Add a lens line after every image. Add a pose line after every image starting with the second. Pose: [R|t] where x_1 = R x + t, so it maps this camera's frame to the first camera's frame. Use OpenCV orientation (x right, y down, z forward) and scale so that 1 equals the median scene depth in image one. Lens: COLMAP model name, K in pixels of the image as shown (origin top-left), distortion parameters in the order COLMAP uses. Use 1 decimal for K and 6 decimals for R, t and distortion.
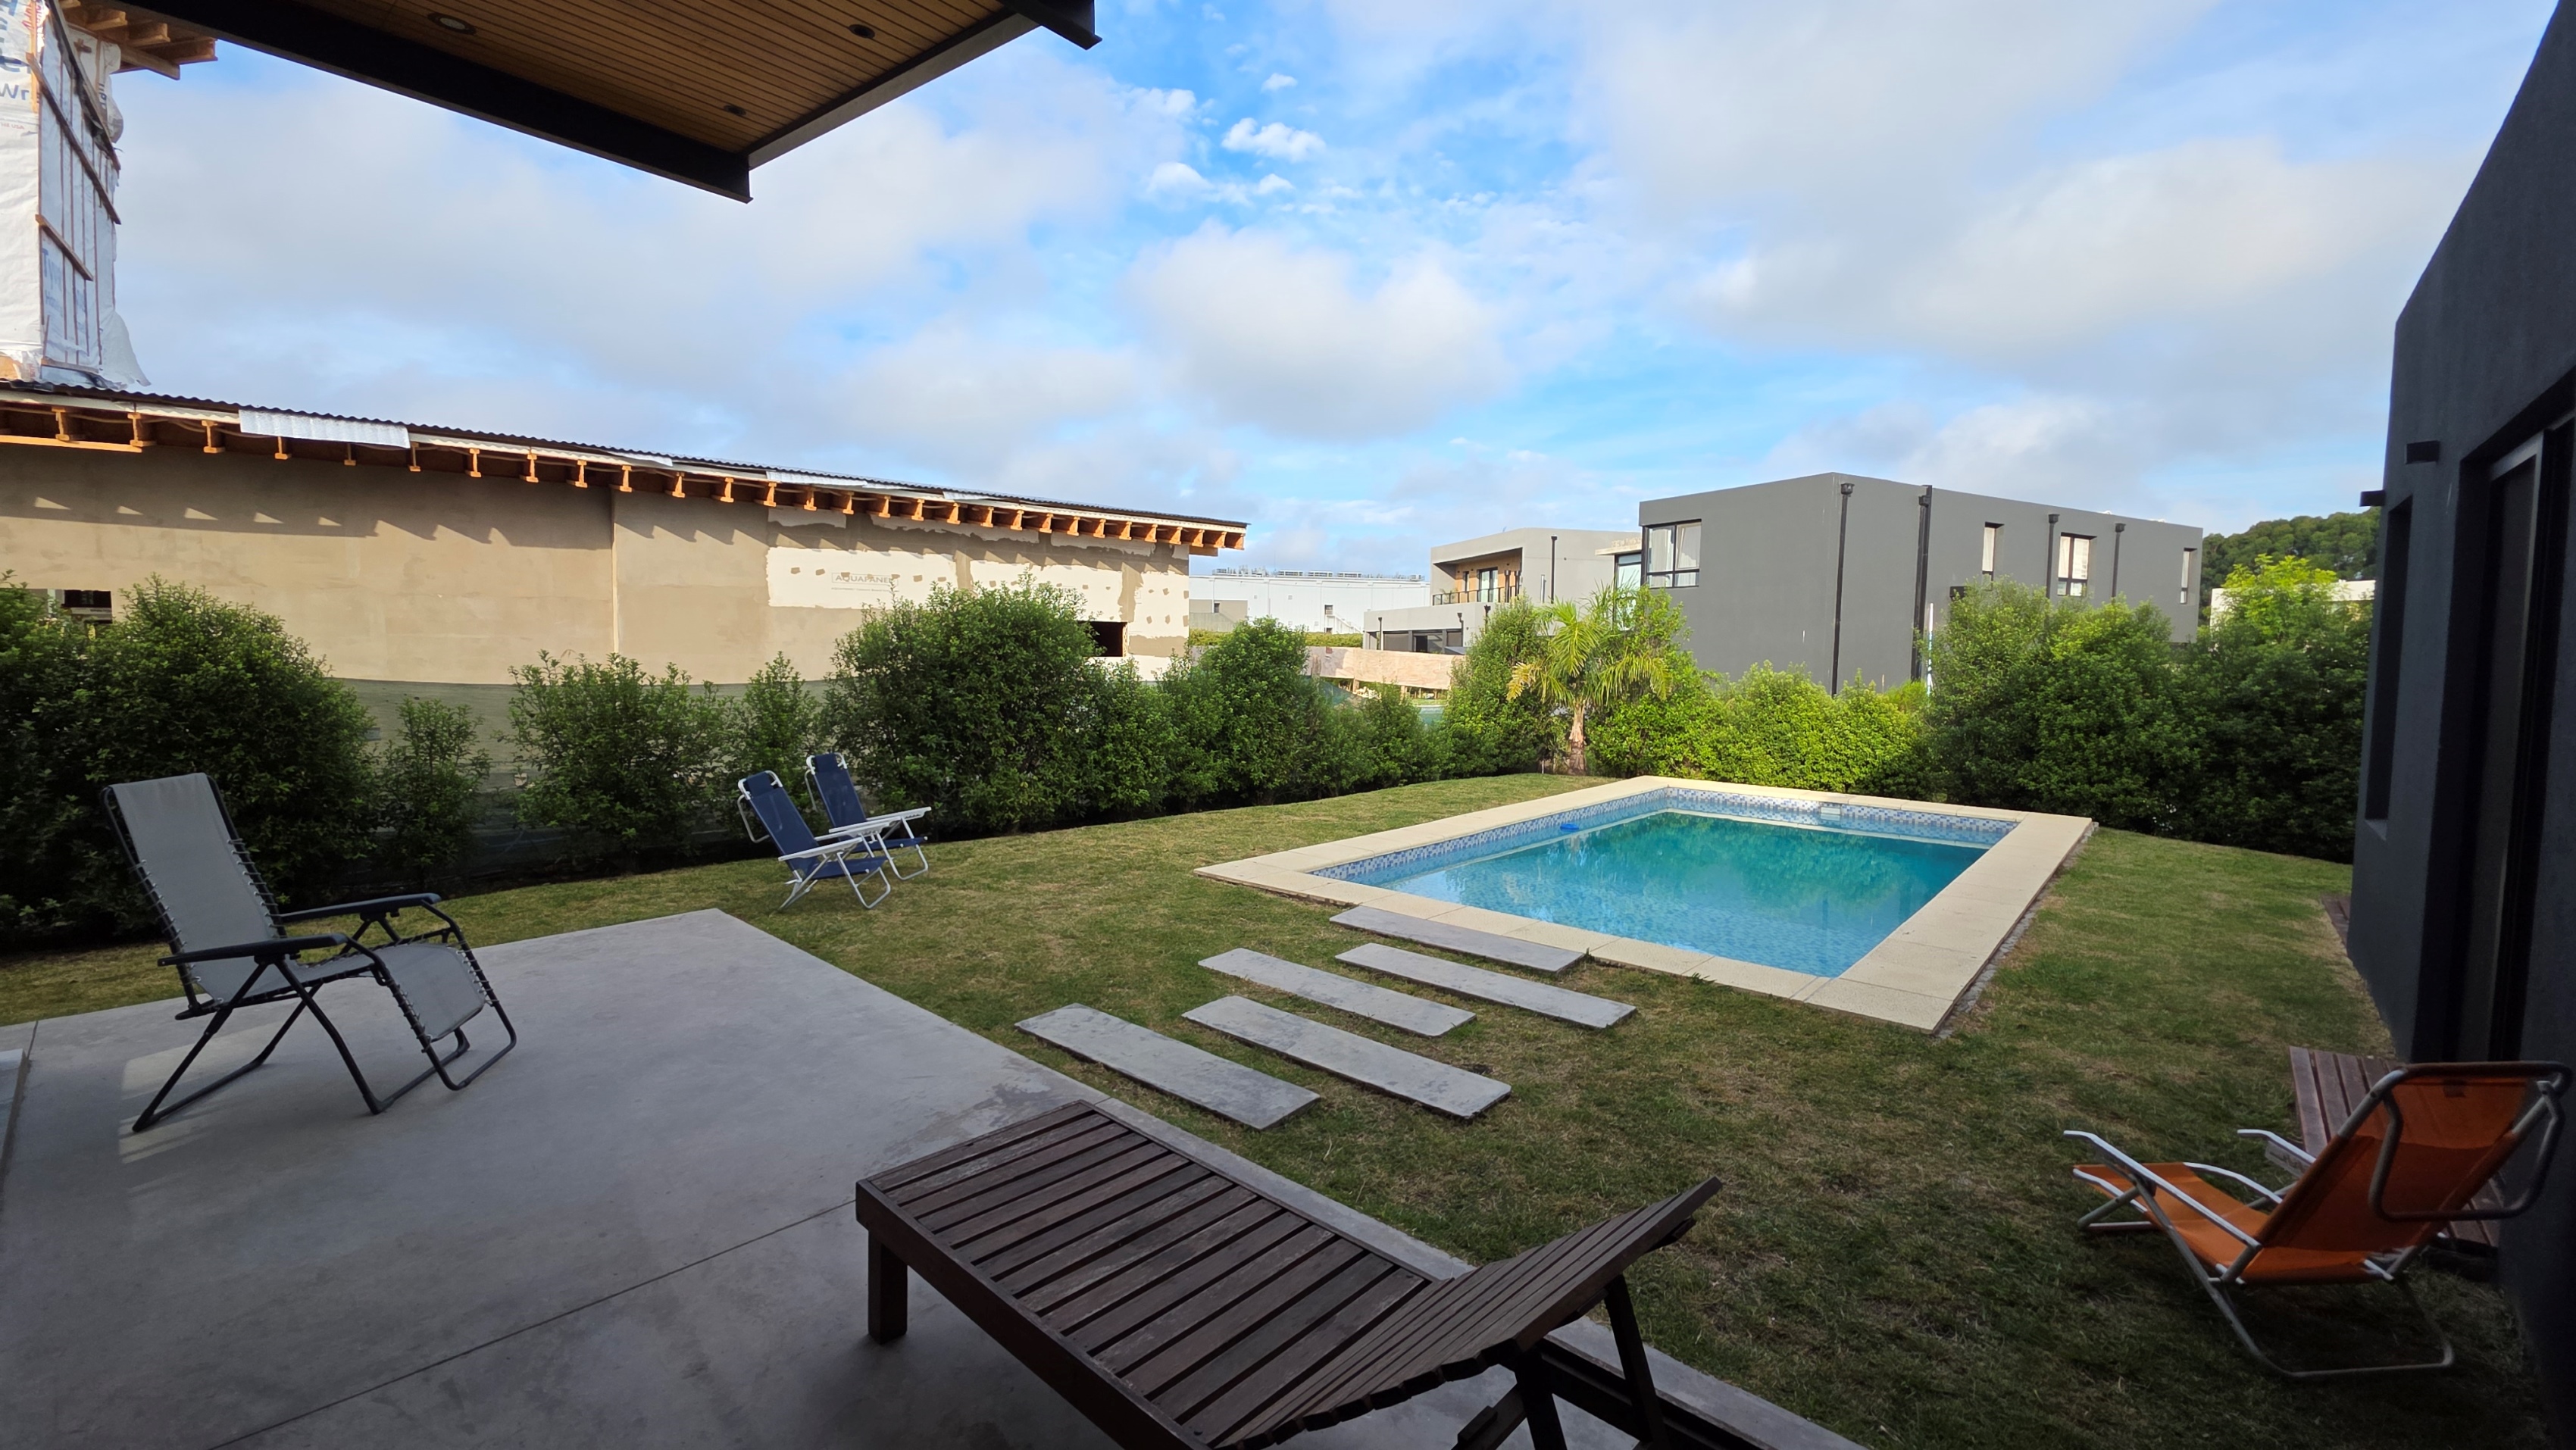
lens RADIAL K [[1031.4, 0, 1278.3], [0, 1031.4, 720.8], [0, 0, 1]] dist [0.016724, 0.000073]
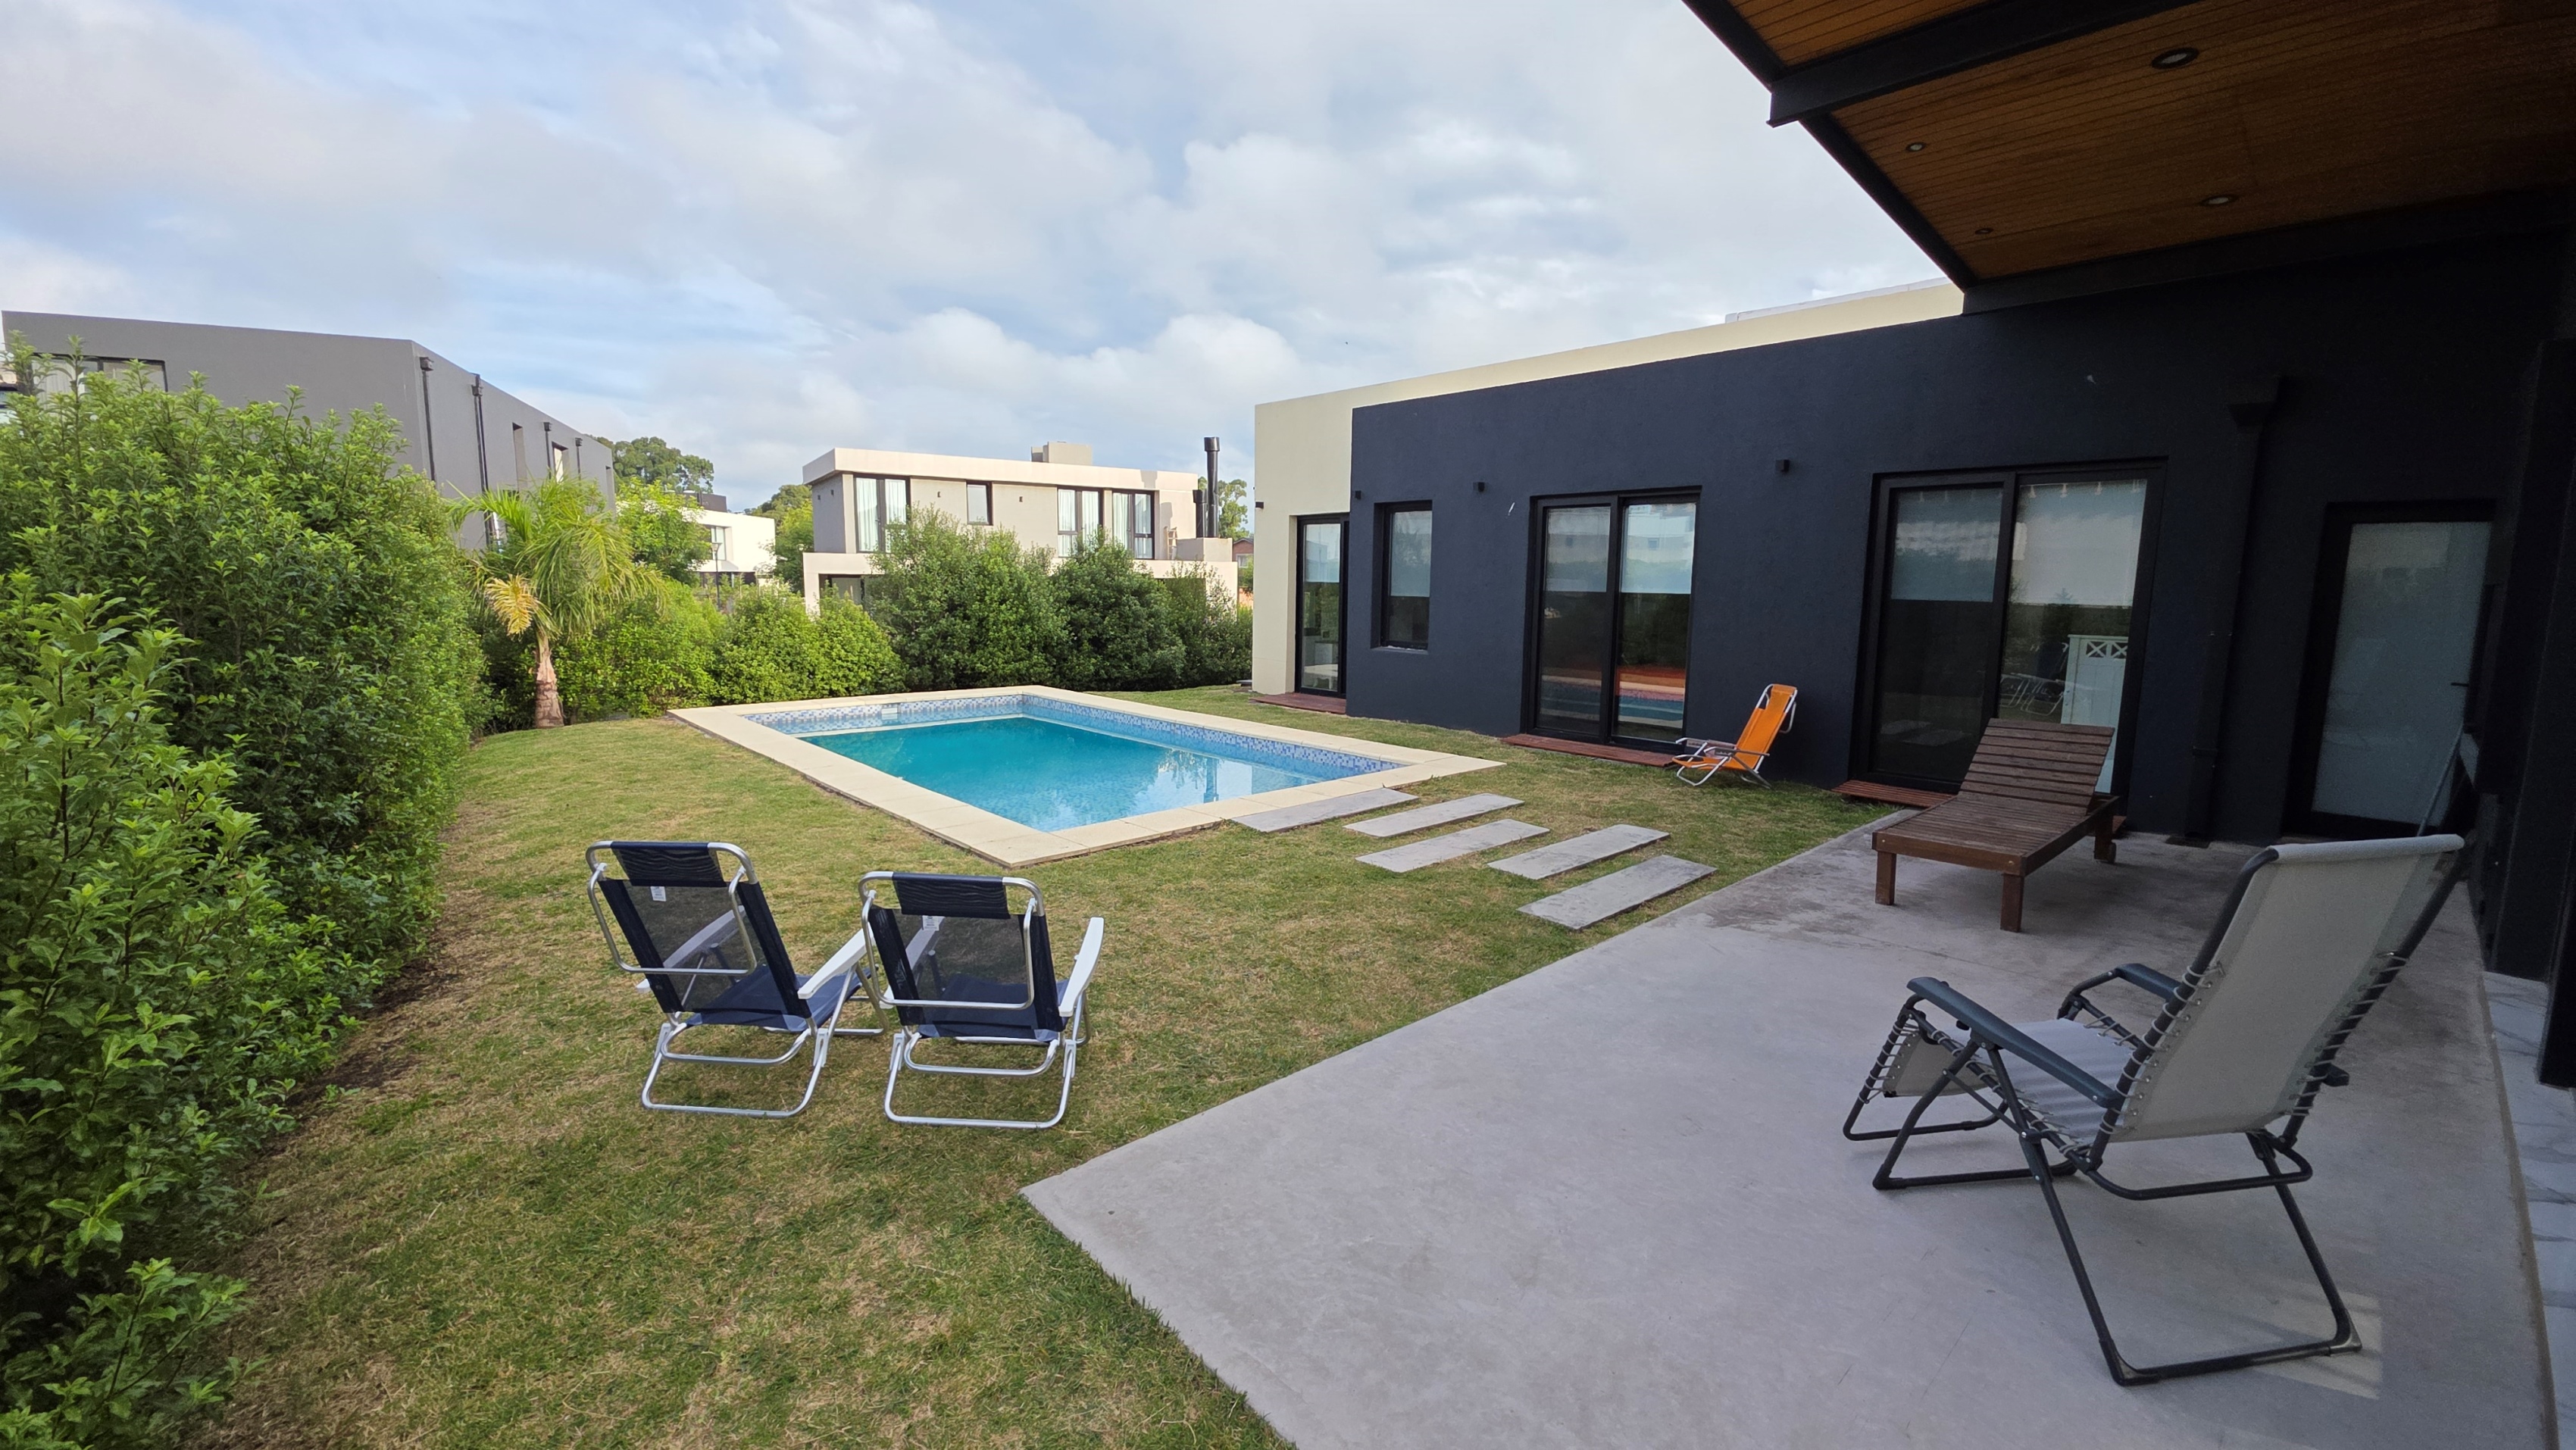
lens RADIAL K [[1031.4, 0, 1278.0], [0, 1031.4, 714.6], [0, 0, 1]] dist [0.016724, 0.000073]
pose [[0.082366, -0.142614, 0.986345, -1.127419], [0.056221, 0.988797, 0.138274, -0.082670], [-0.995015, 0.044064, 0.089461, 1.028767]]
